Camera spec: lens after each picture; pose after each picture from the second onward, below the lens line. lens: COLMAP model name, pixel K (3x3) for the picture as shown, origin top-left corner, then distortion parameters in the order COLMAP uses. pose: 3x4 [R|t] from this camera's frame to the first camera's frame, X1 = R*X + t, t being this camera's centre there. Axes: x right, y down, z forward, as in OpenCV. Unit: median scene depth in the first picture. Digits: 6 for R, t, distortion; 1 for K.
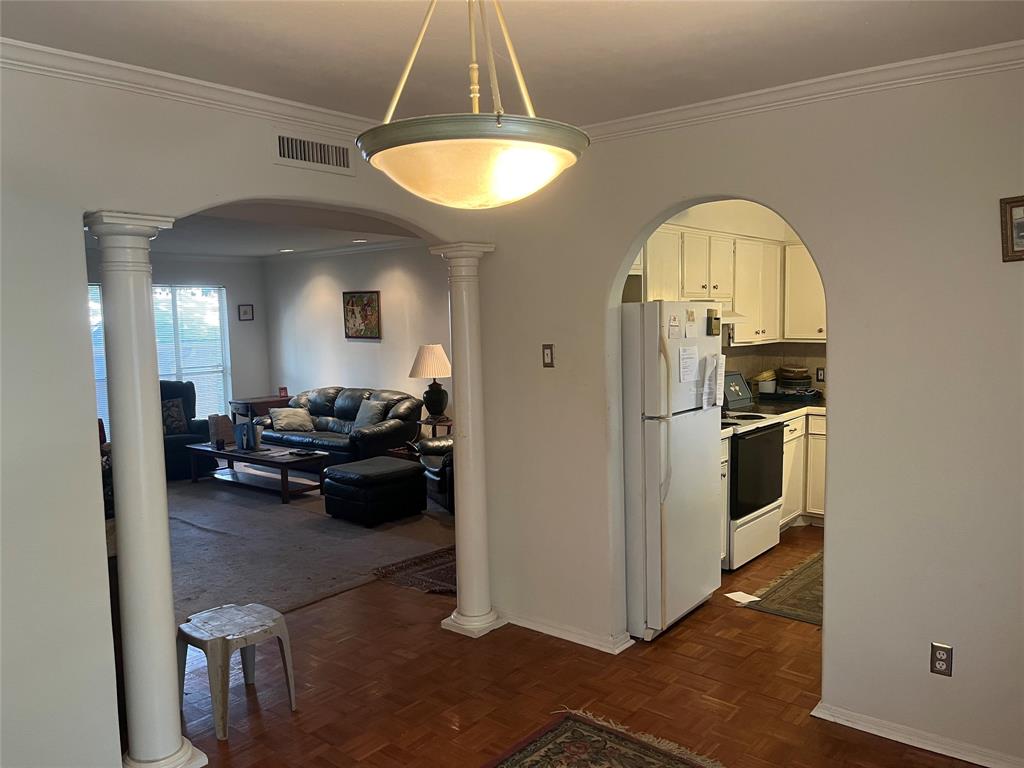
lens RADIAL K [[792.3, 0, 513.0], [0, 792.3, 392.0], [0, 0, 1]] dist [0.044019, -0.005919]
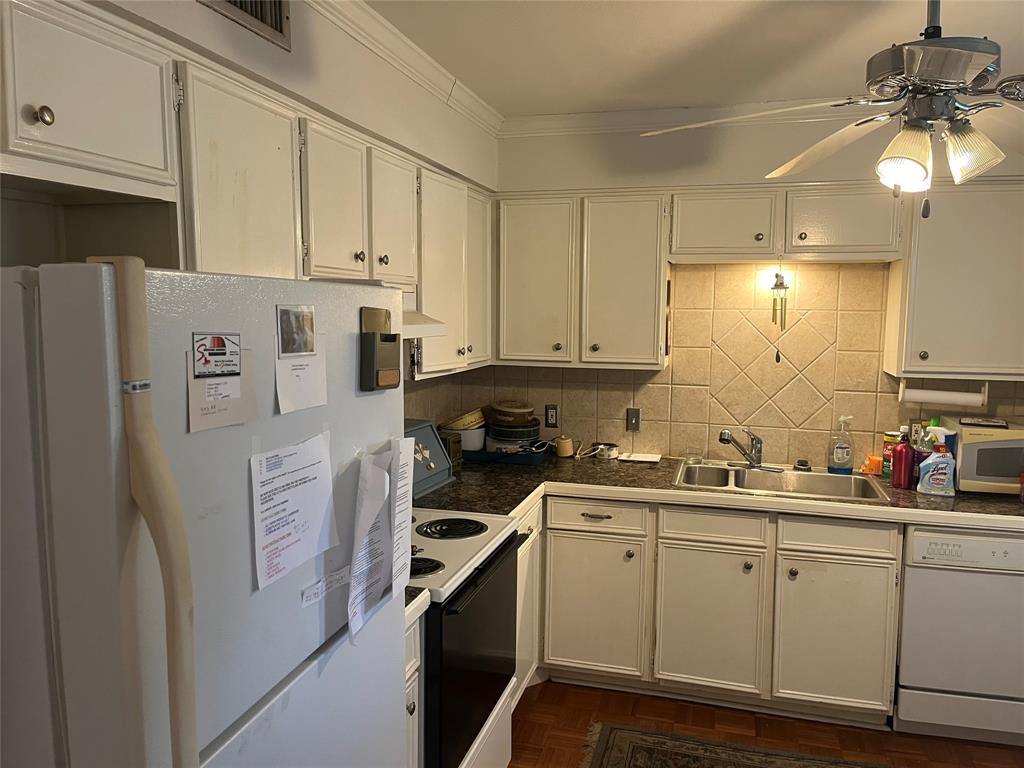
lens RADIAL K [[792.3, 0, 513.0], [0, 792.3, 392.0], [0, 0, 1]] dist [0.044019, -0.005919]
pose [[0.917433, -0.017757, 0.397494, 0.135563], [0.014893, 0.999836, 0.010291, -0.056787], [-0.397612, -0.003521, 0.917547, 0.533561]]
